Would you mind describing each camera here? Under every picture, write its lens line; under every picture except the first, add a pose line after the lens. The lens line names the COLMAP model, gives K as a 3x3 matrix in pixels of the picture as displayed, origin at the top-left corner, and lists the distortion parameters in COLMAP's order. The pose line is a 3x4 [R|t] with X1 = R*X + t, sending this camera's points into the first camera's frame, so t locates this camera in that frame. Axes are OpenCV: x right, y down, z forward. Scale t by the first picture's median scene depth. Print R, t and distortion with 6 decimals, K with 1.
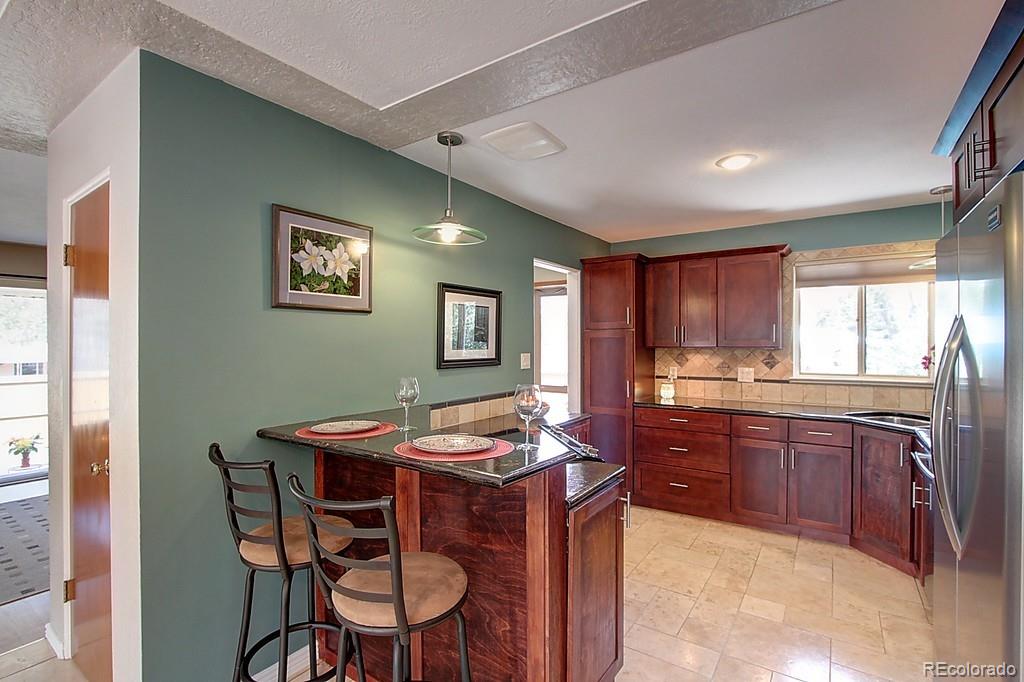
lens RADIAL K [[471.3, 0, 510.9], [0, 471.3, 342.8], [0, 0, 1]] dist [-0.018082, 0.001476]
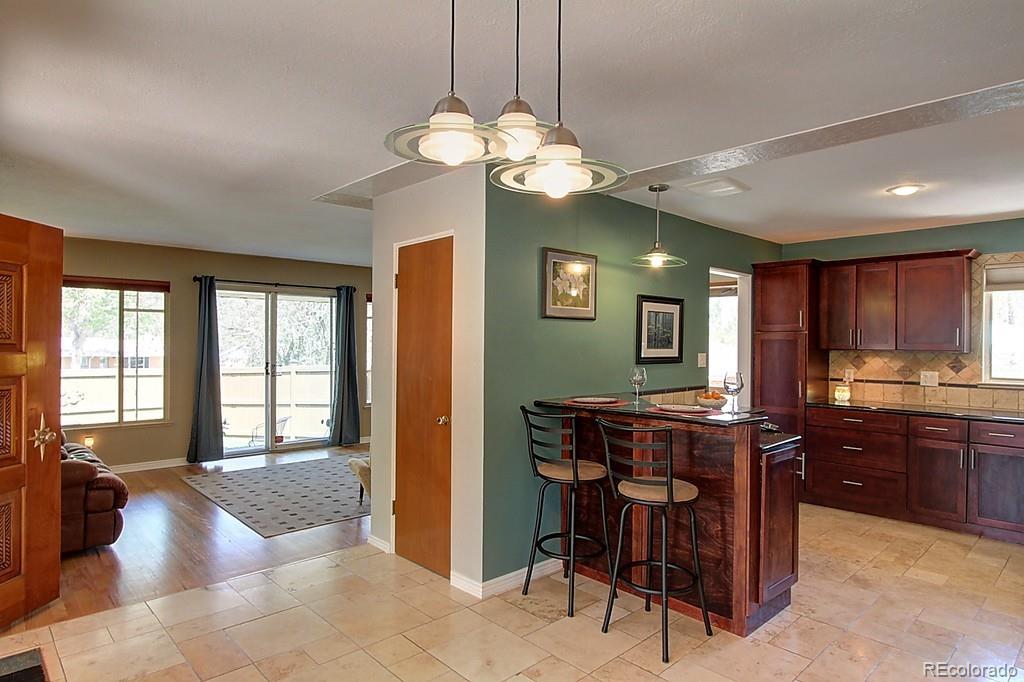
lens RADIAL K [[584.0, 0, 511.2], [0, 584.0, 339.3], [0, 0, 1]] dist [-0.015784, 0.008801]
pose [[0.977816, 0.010806, -0.209189, -0.128523], [-0.011475, 0.999932, -0.001981, -0.002353], [0.209153, 0.004338, 0.977873, -0.466153]]
